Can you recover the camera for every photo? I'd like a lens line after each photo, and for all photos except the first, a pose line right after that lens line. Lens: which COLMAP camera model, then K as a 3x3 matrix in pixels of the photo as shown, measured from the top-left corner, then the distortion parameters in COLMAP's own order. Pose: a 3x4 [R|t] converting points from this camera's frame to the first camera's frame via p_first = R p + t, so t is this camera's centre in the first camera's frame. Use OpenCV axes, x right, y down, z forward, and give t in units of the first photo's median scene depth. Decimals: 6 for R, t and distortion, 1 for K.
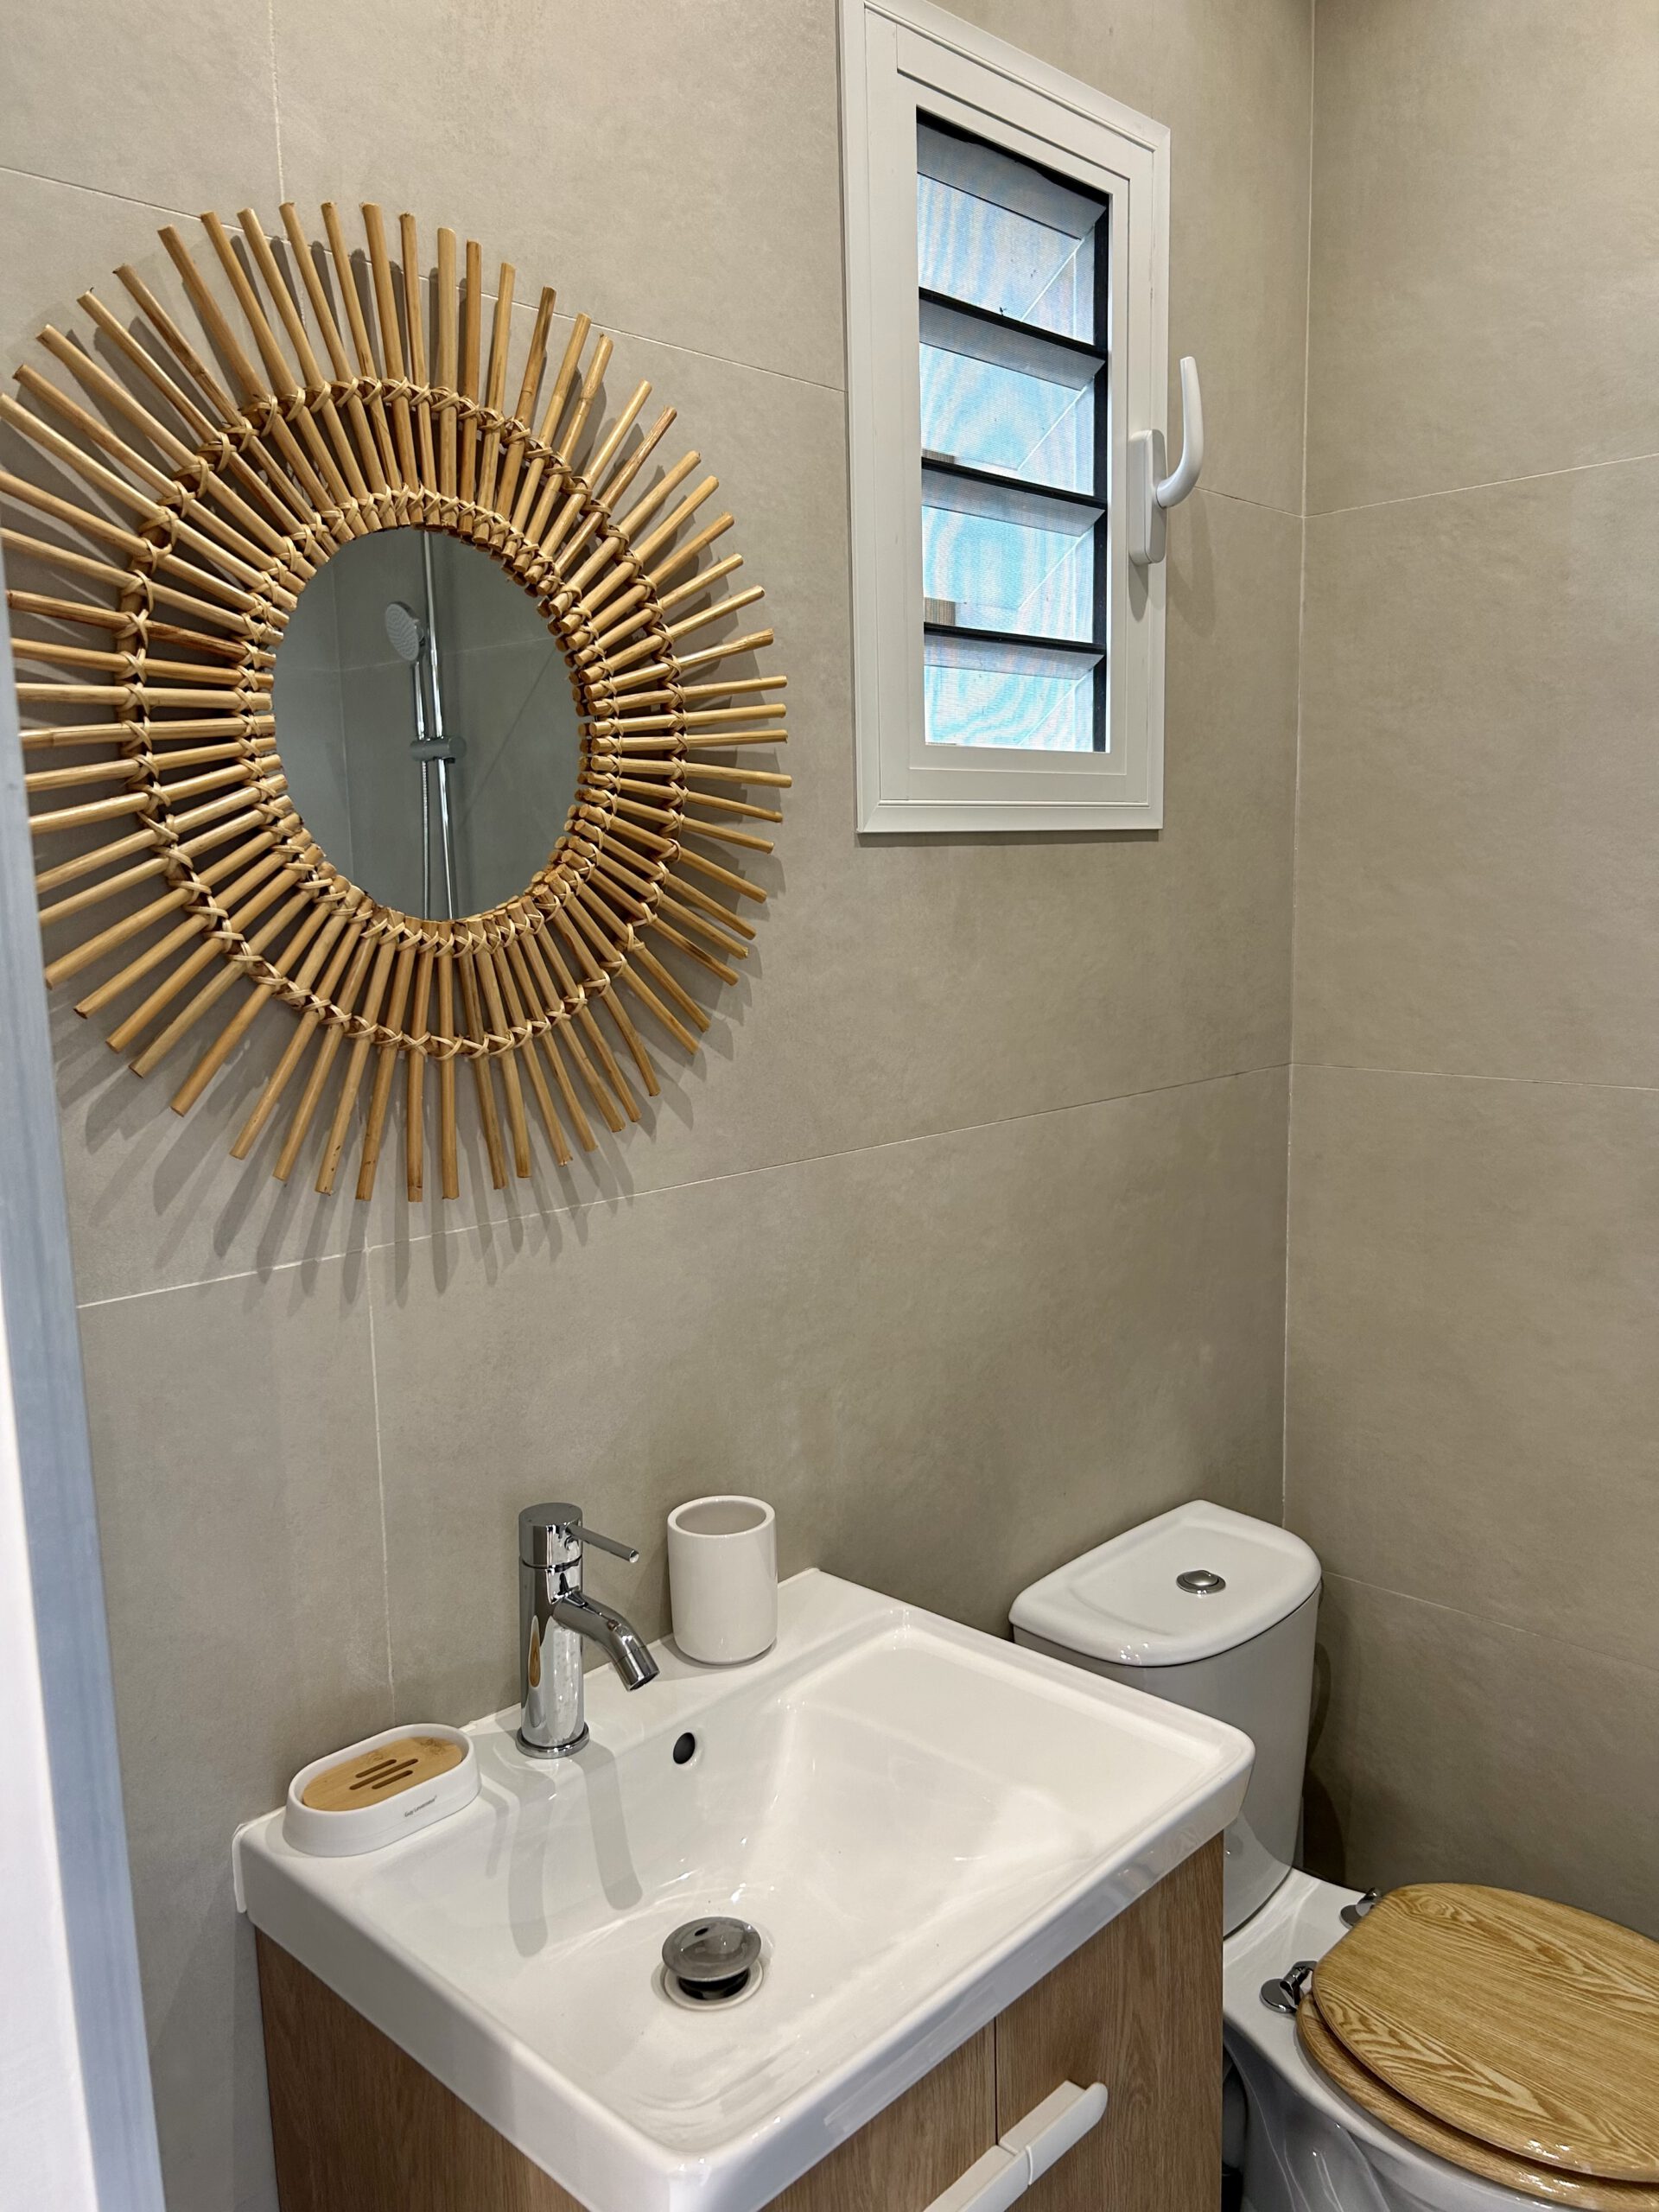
lens RADIAL K [[1676.0, 0, 832.7], [0, 1676.0, 1100.7], [0, 0, 1]] dist [0.028278, -0.028141]
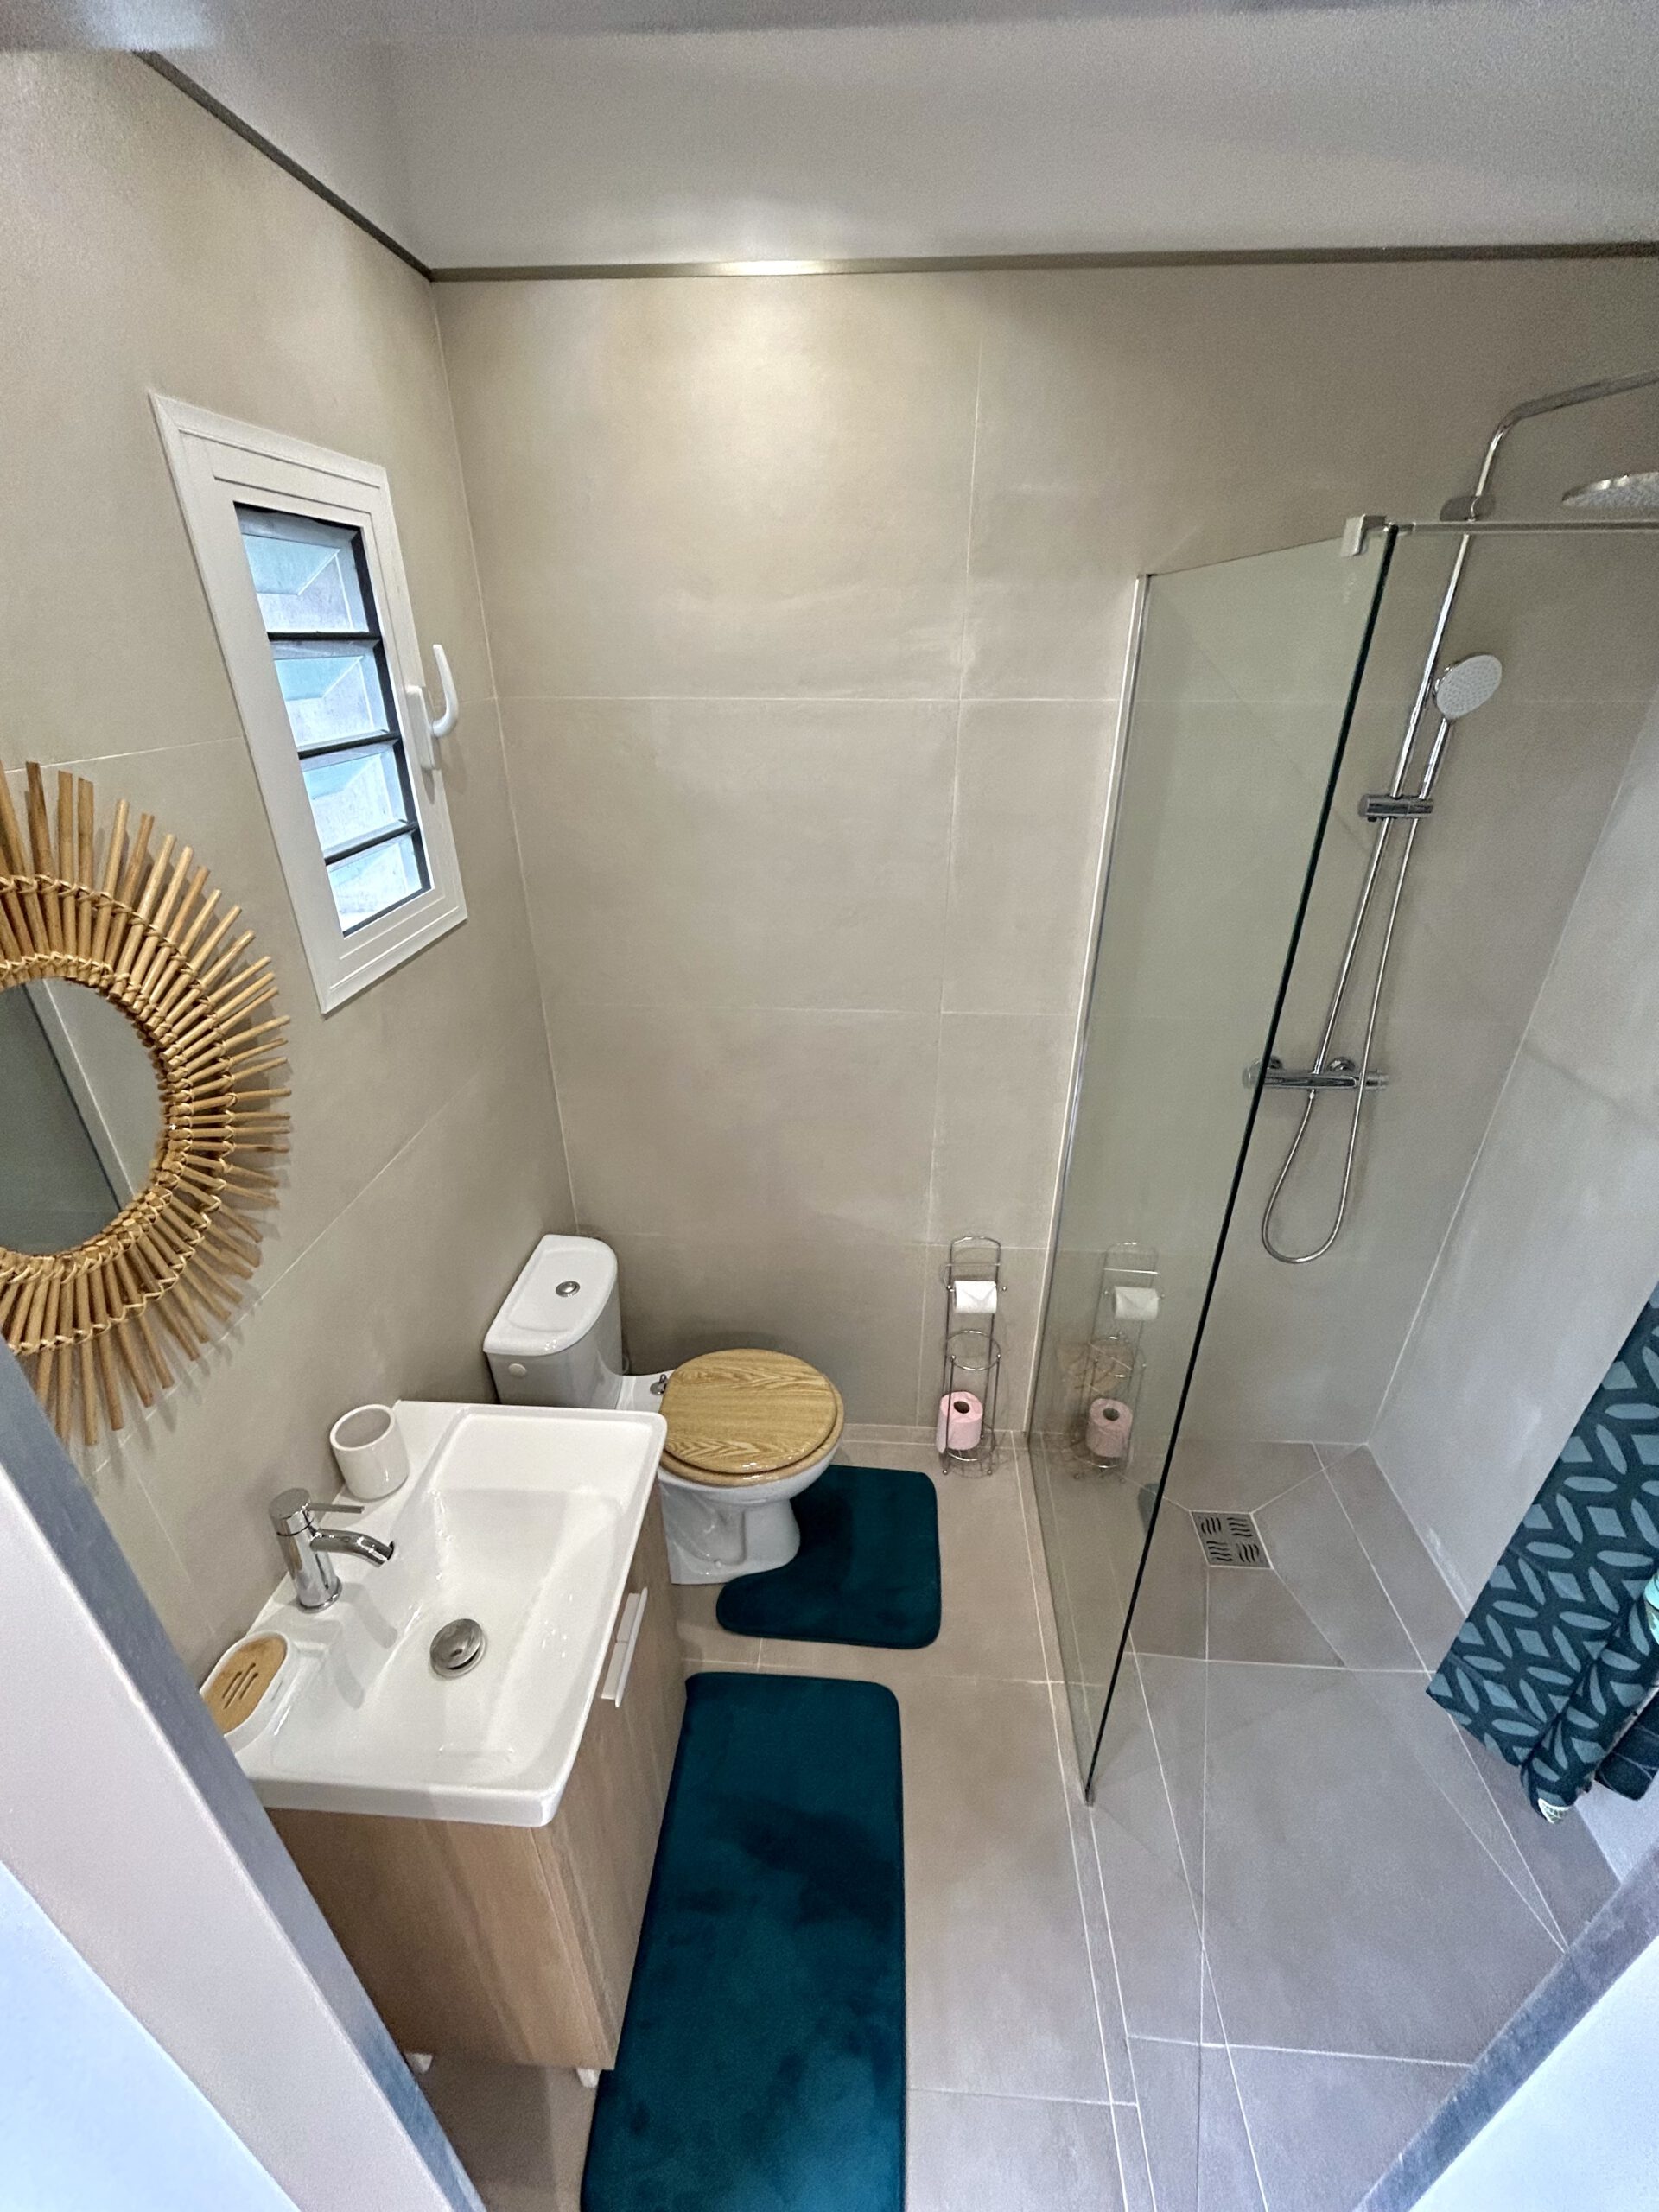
lens RADIAL K [[903.3, 0, 840.8], [0, 903.3, 1100.1], [0, 0, 1]] dist [0.002637, 0.000479]
pose [[0.758502, -0.274206, 0.591173, -0.164189], [0.075241, 0.937949, 0.338513, -0.390722], [-0.647312, -0.212282, 0.732068, 0.038449]]
